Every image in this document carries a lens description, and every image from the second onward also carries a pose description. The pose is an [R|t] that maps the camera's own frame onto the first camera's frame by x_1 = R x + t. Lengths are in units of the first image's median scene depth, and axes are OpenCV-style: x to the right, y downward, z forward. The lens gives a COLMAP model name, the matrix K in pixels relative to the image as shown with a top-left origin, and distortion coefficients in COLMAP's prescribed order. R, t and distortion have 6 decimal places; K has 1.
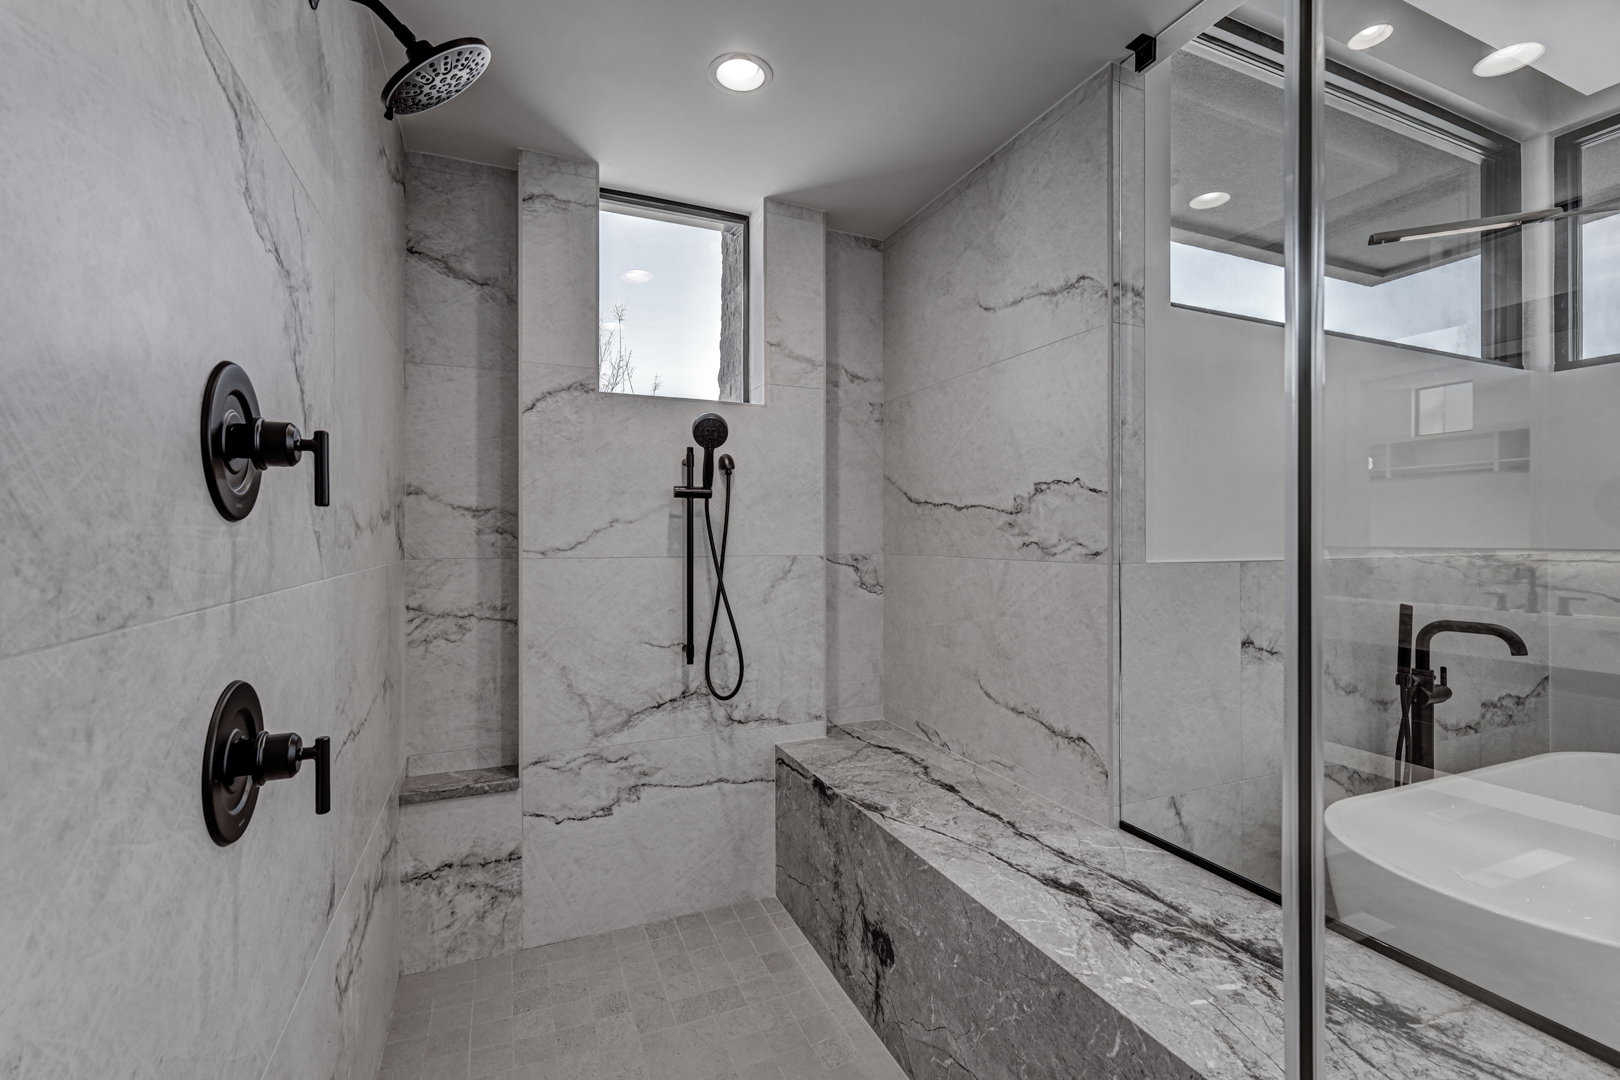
lens RADIAL K [[703.0, 0, 803.7], [0, 703.0, 535.8], [0, 0, 1]] dist [0.003507, 0.000877]
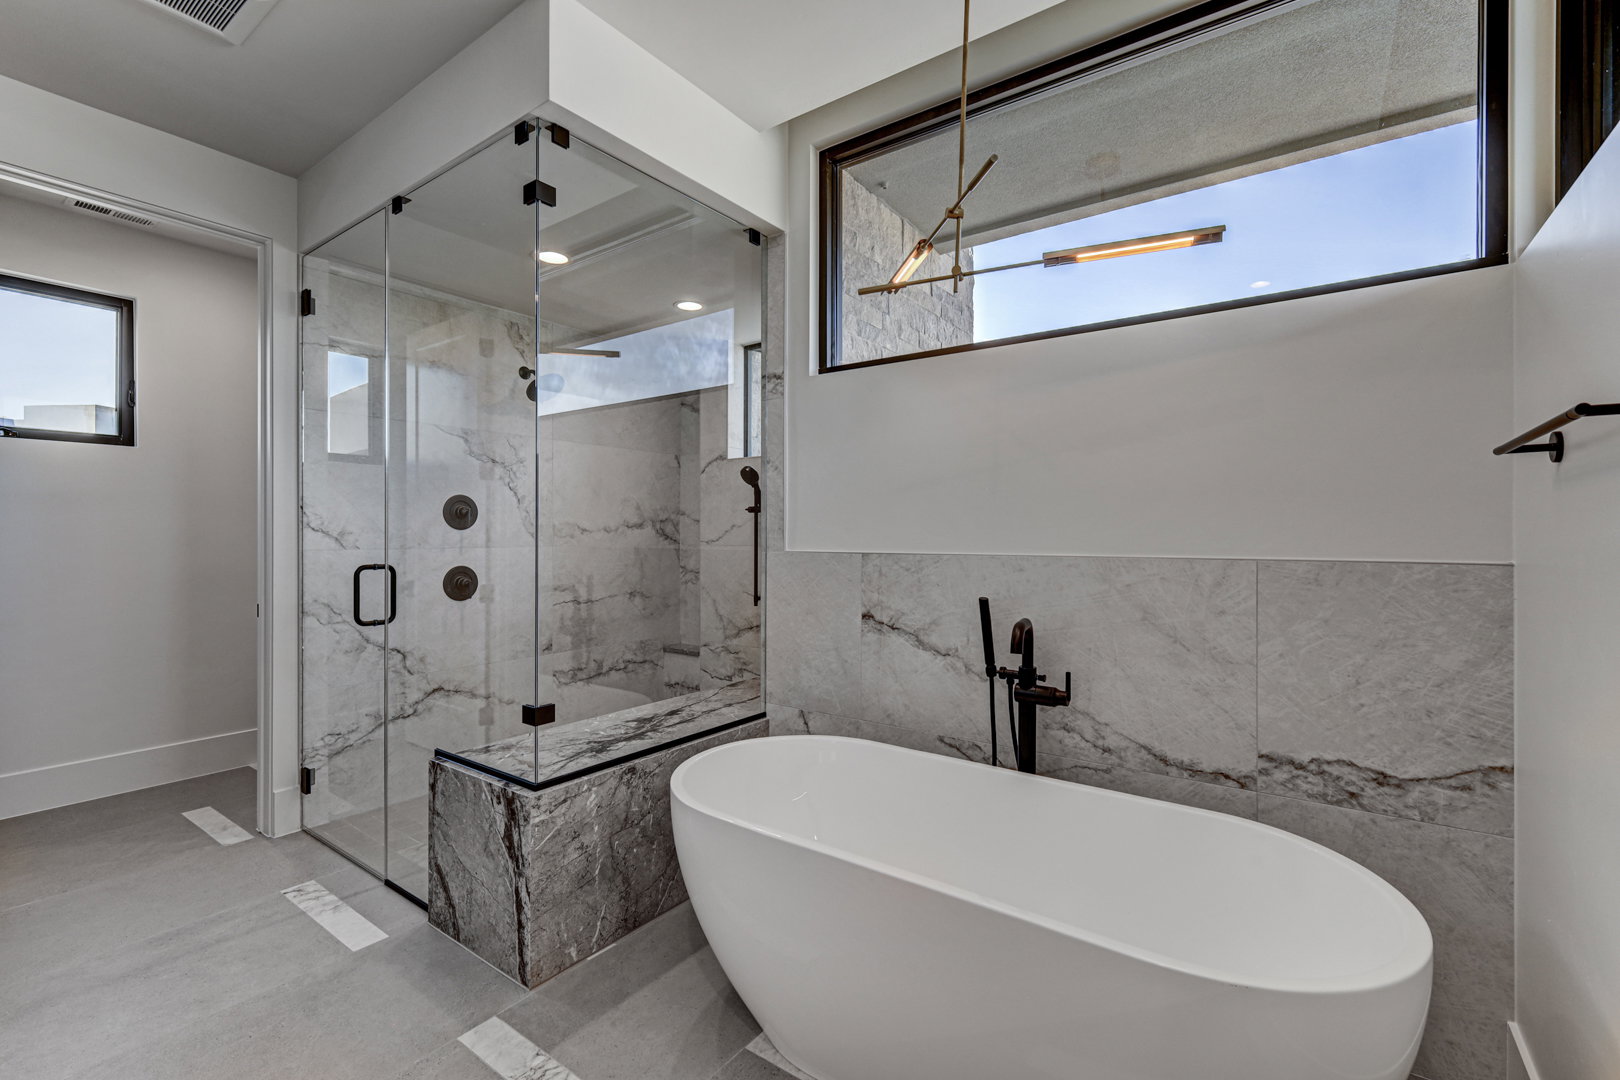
lens RADIAL K [[703.0, 0, 801.9], [0, 703.0, 535.1], [0, 0, 1]] dist [0.003507, 0.000877]
pose [[0.505535, 0.001068, -0.862805, 1.672631], [0.001419, 0.999997, 0.002069, 0.000287], [0.862805, -0.002270, 0.505532, 0.238769]]
